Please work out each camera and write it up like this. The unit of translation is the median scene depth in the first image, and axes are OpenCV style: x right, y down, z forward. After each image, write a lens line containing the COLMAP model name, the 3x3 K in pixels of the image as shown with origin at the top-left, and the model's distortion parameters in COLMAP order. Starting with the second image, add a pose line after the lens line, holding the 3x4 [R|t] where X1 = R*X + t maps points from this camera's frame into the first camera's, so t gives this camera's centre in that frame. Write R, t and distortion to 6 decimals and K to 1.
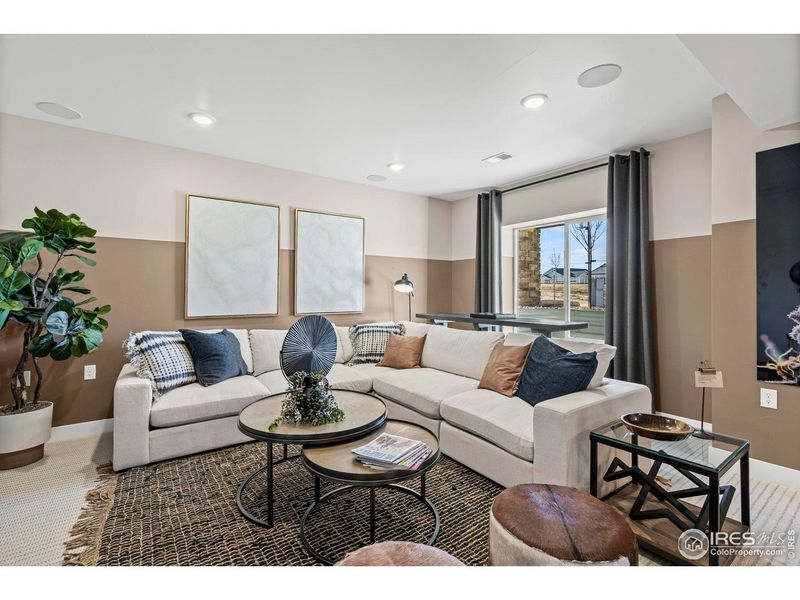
lens RADIAL K [[371.9, 0, 403.9], [0, 371.9, 287.5], [0, 0, 1]] dist [0.003064, 0.000682]
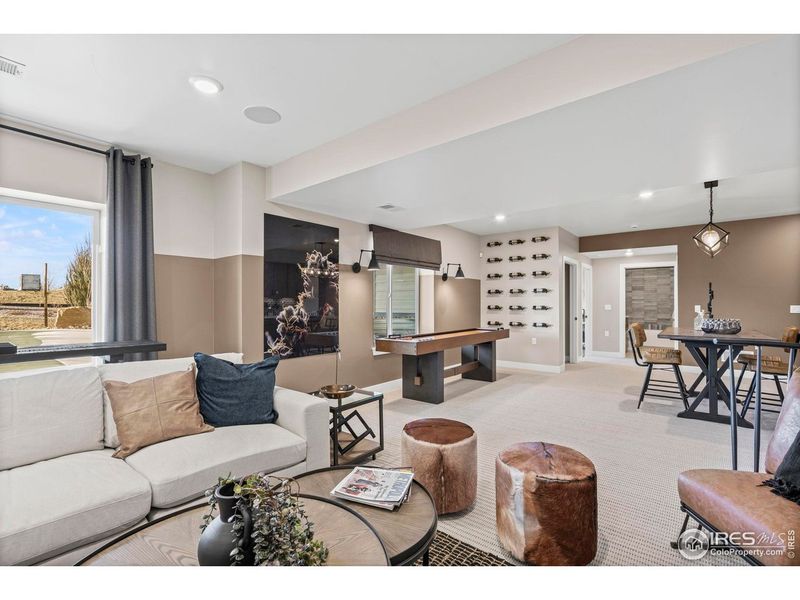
lens RADIAL K [[364.0, 0, 396.7], [0, 364.0, 299.4], [0, 0, 1]] dist [0.000281, 0.000350]
pose [[-0.254270, 0.016064, 0.967000, -0.641184], [-0.010560, 0.999756, -0.019385, 0.015589], [-0.967076, -0.015141, -0.254038, 0.860866]]
